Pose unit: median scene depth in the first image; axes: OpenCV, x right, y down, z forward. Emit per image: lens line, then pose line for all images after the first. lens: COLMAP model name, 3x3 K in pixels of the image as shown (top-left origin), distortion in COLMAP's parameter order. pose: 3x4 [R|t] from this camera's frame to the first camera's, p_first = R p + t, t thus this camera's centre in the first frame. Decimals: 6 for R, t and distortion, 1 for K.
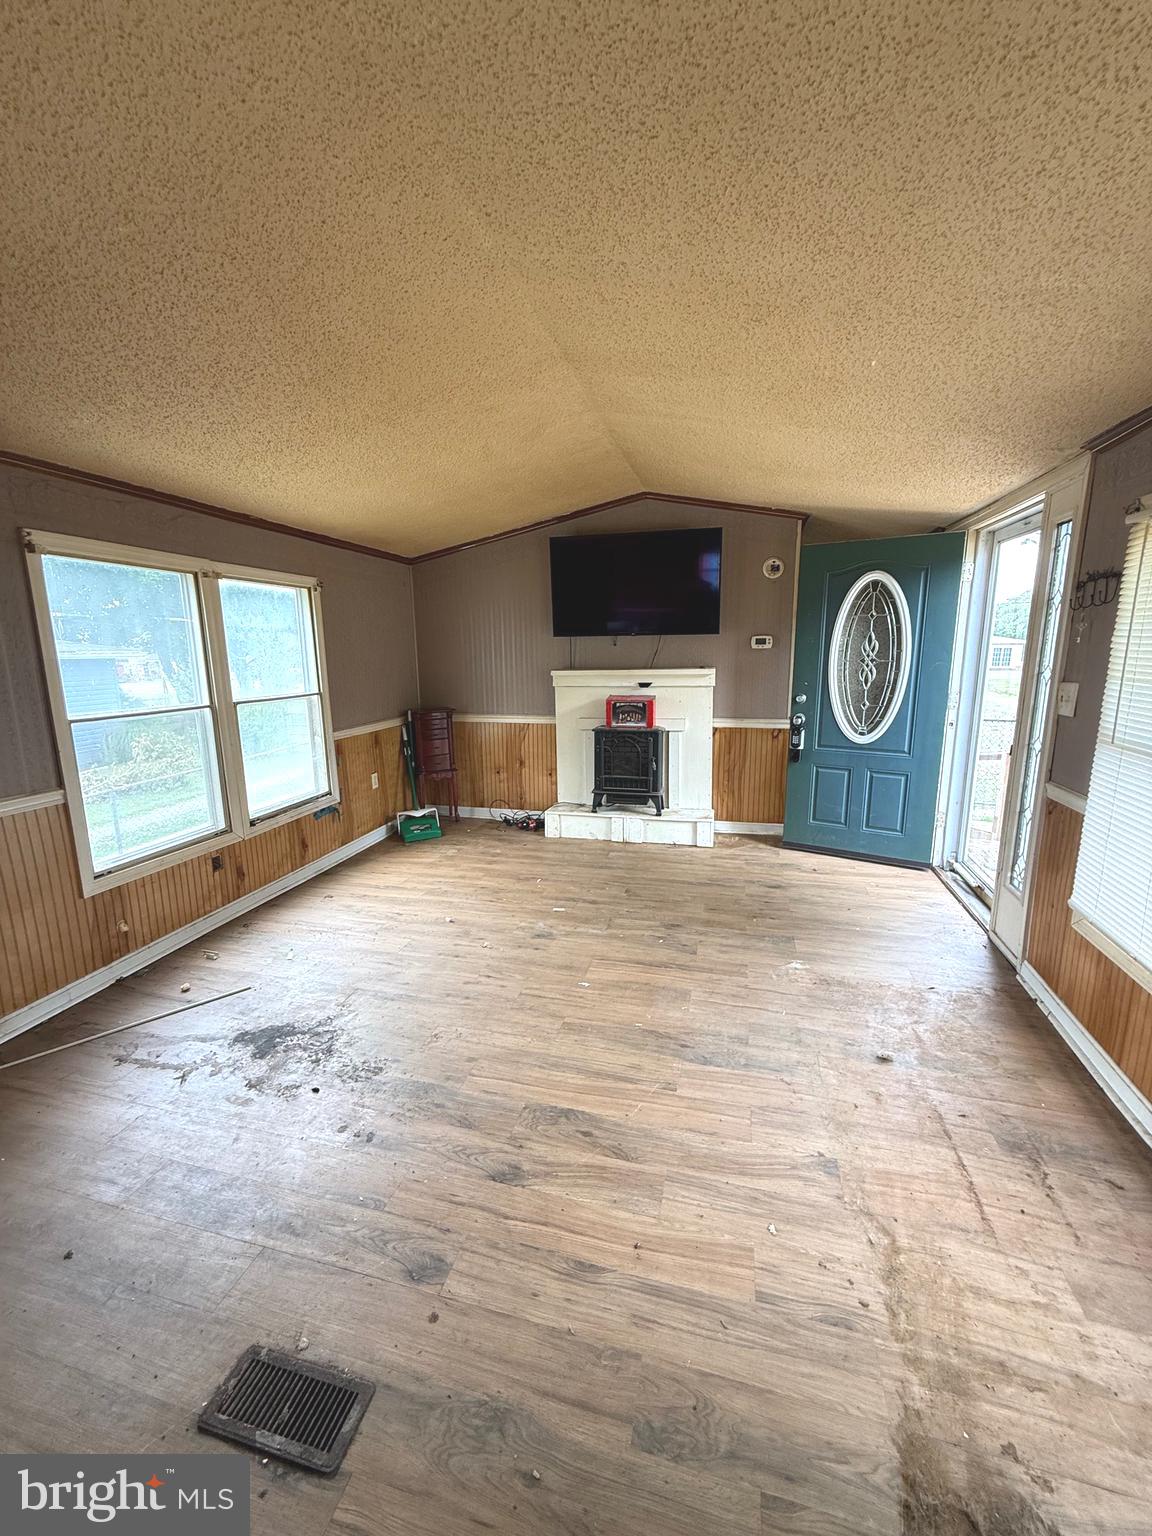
lens RADIAL K [[611.9, 0, 576.1], [0, 611.9, 763.9], [0, 0, 1]] dist [0.000795, 0.000069]
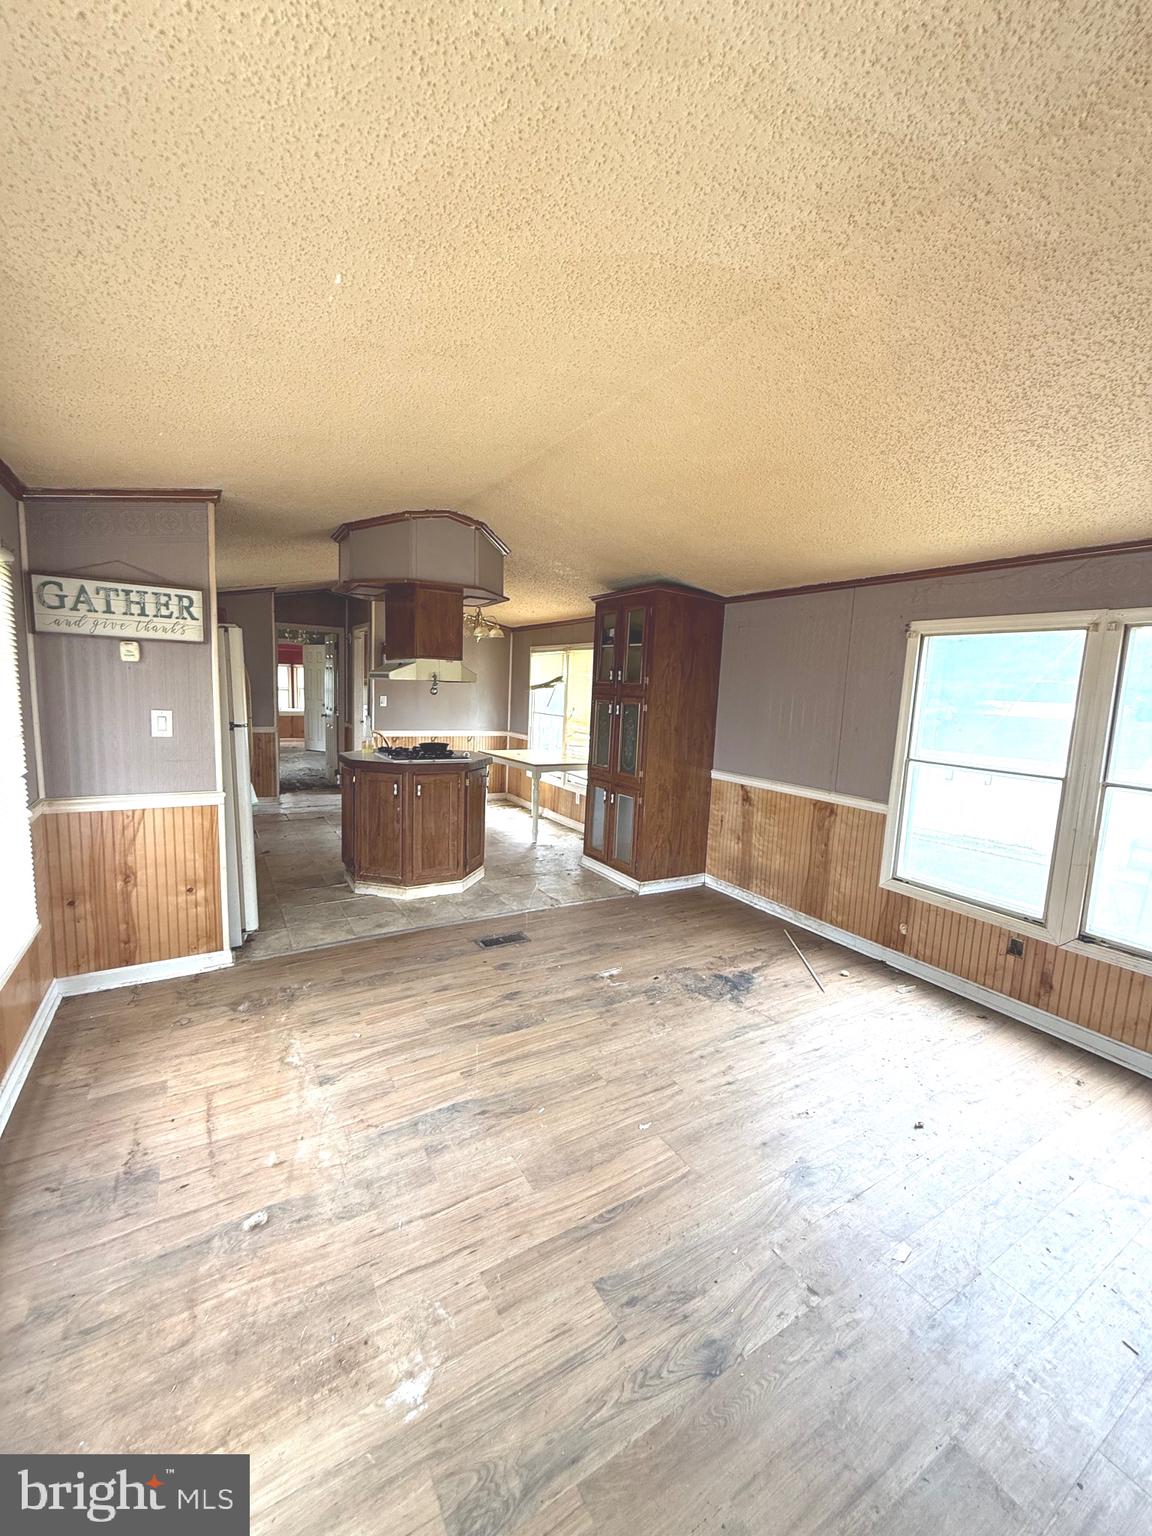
lens RADIAL K [[611.9, 0, 576.1], [0, 611.9, 763.9], [0, 0, 1]] dist [0.000795, 0.000069]
pose [[-0.697026, 0.065122, -0.714082, 0.515836], [-0.172368, 0.951449, 0.255019, -0.225216], [0.696020, 0.300840, -0.651960, 1.122654]]
